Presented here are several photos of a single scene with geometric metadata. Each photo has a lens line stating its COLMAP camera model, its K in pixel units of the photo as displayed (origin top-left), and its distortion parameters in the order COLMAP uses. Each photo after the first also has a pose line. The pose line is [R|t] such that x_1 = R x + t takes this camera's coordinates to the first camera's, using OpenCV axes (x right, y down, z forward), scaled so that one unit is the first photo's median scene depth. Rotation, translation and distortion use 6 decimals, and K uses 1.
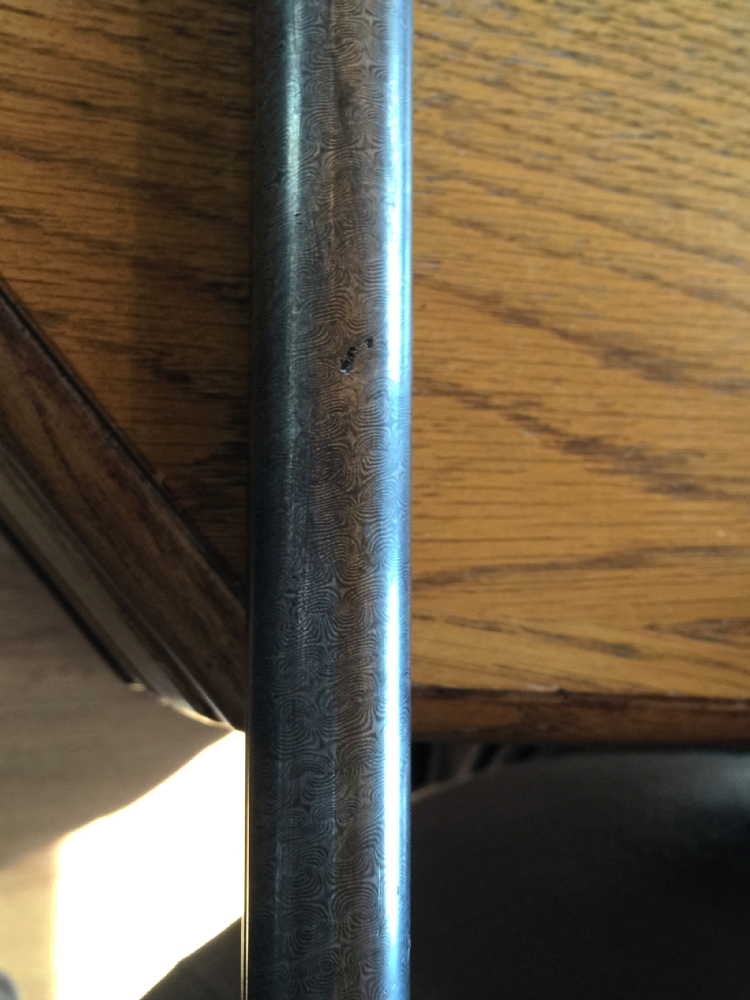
lens RADIAL K [[1163.0, 0, 376.8], [0, 1163.0, 501.6], [0, 0, 1]] dist [-0.024046, 0.000000]
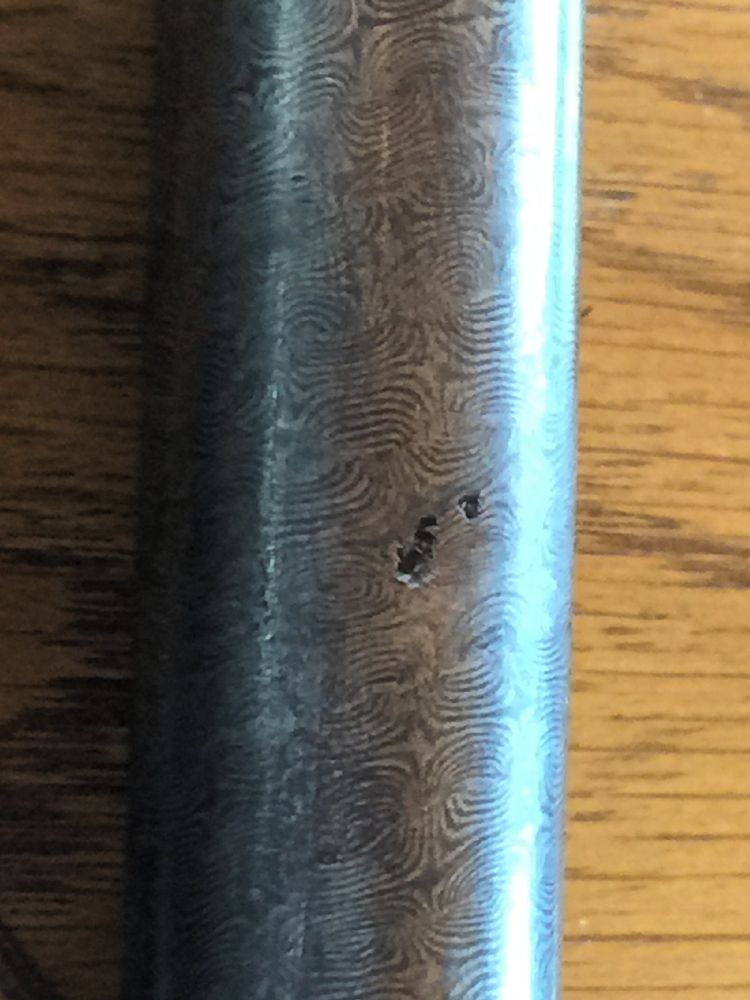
lens RADIAL K [[3638.1, 0, 373.2], [0, 3638.1, 500.8], [0, 0, 1]] dist [-0.534937, 0.000000]
pose [[0.999663, 0.025742, 0.003326, -0.043644], [-0.025628, 0.999202, -0.030631, -0.098416], [-0.004112, 0.030535, 0.999525, -0.243357]]
